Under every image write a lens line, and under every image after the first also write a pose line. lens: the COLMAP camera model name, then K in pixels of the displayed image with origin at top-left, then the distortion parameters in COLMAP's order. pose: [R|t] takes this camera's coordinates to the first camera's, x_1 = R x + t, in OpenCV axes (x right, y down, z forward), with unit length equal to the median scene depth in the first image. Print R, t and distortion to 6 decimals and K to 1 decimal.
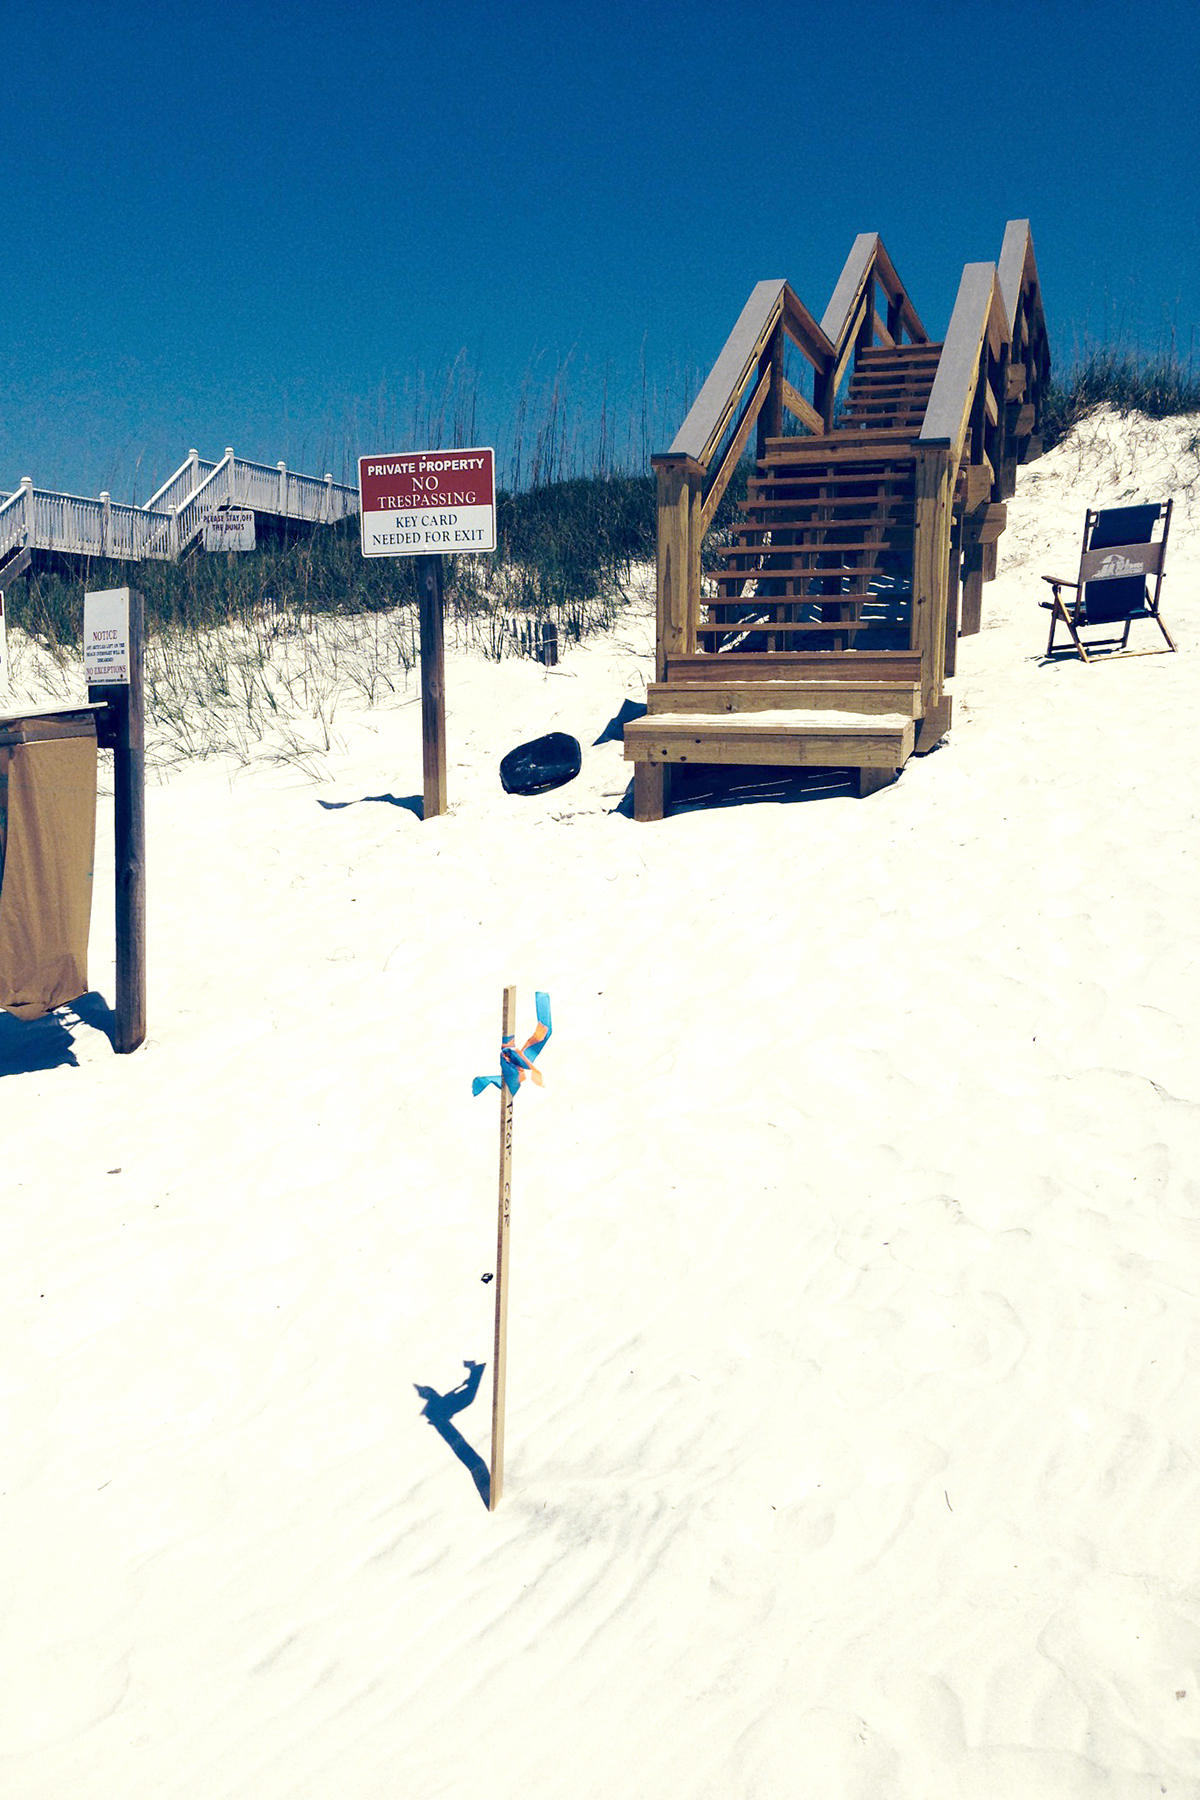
lens RADIAL K [[1621.3, 0, 600.0], [0, 1621.3, 900.0], [0, 0, 1]] dist [0.011346, 0.006030]
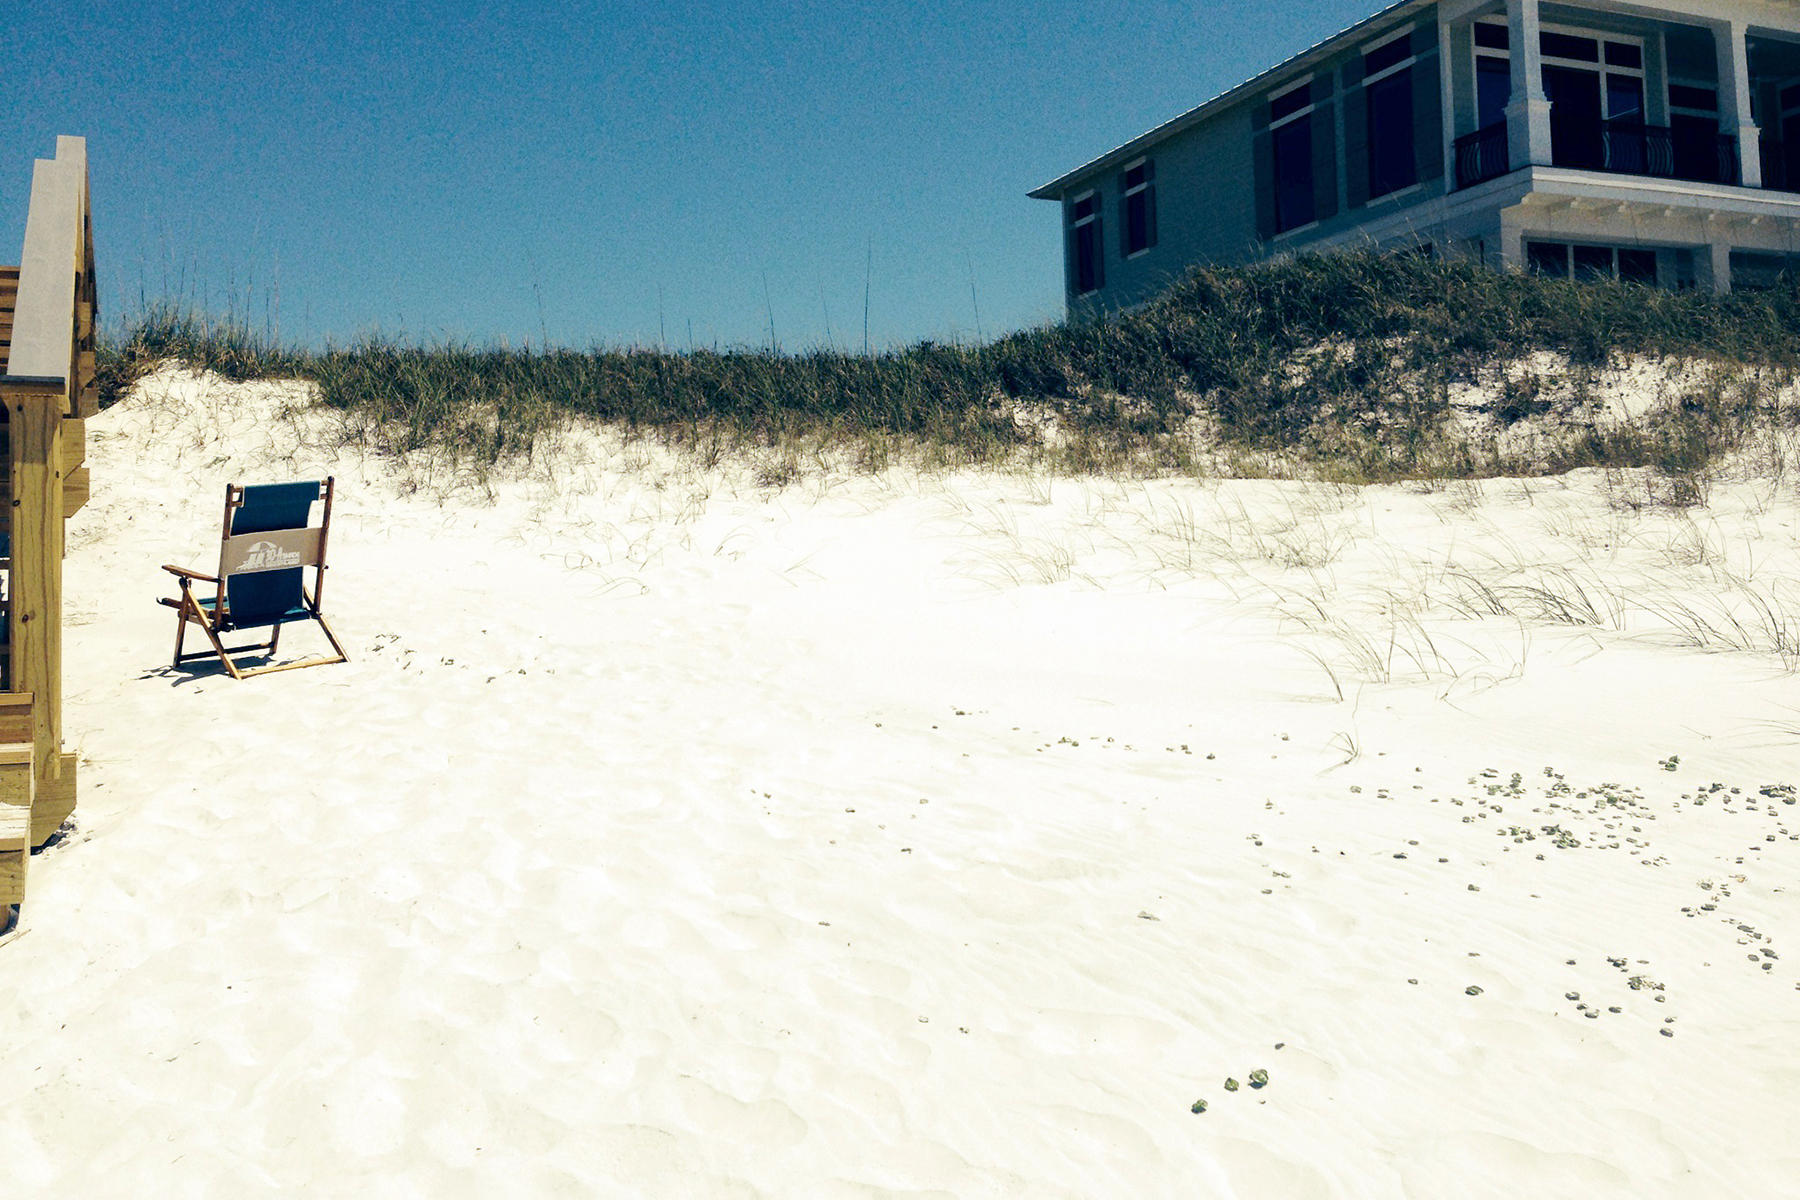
lens RADIAL K [[1621.3, 0, 900.3], [0, 1621.3, 575.2], [0, 0, 1]] dist [0.011346, 0.006030]
pose [[0.738578, 0.006270, 0.674139, 0.012552], [0.111353, 0.985088, -0.131159, -0.057346], [-0.664909, 0.171938, 0.726866, 0.218634]]
